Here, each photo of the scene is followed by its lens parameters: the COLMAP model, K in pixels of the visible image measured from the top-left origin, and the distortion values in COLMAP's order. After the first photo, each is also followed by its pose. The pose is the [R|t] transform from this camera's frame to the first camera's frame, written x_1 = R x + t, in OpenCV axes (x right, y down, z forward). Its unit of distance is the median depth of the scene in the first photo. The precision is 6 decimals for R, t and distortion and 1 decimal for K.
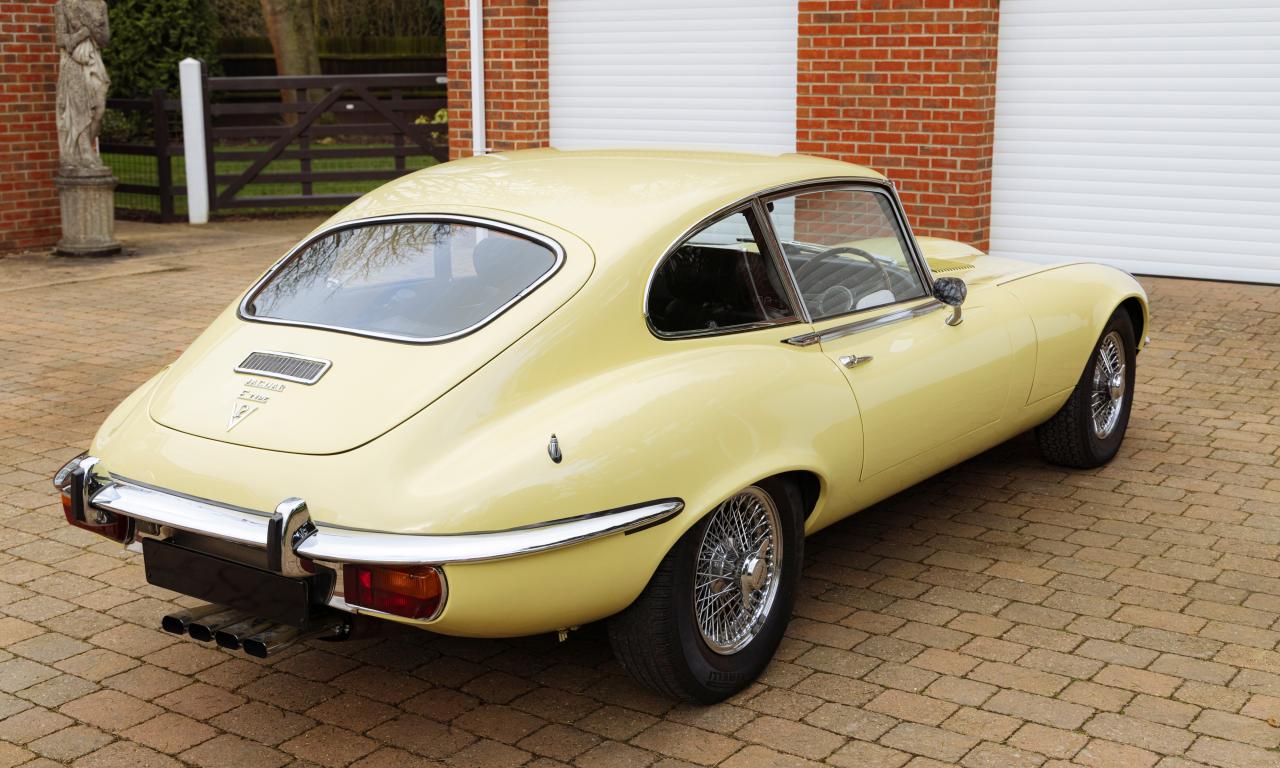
lens RADIAL K [[1670.2, 0, 634.0], [0, 1670.2, 347.2], [0, 0, 1]] dist [0.021584, -0.049266]
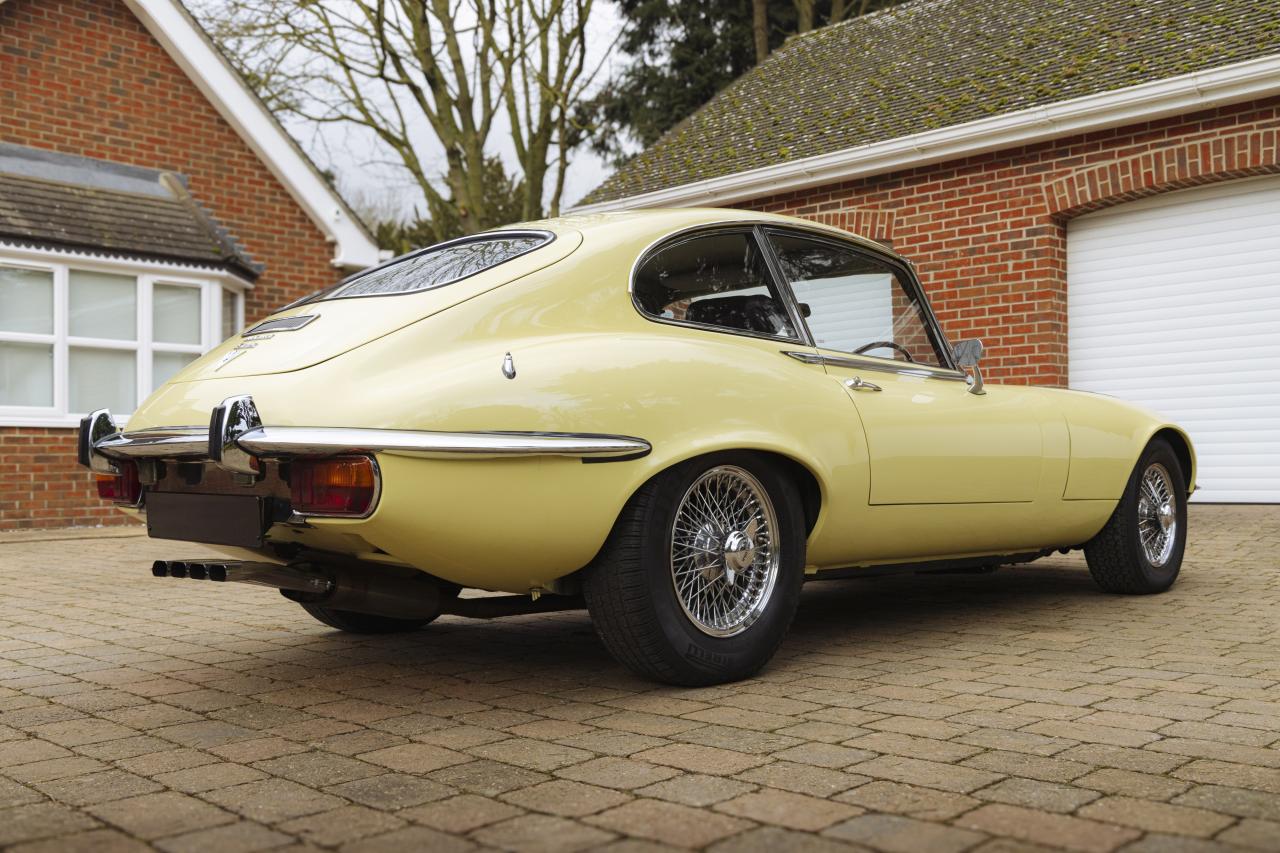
lens RADIAL K [[1311.0, 0, 634.7], [0, 1311.0, 413.4], [0, 0, 1]] dist [0.007698, 0.014908]
pose [[0.989235, -0.011147, -0.145909, 0.053535], [-0.022249, 0.974046, -0.225256, 0.100046], [0.144633, 0.226078, 0.963312, 0.098914]]
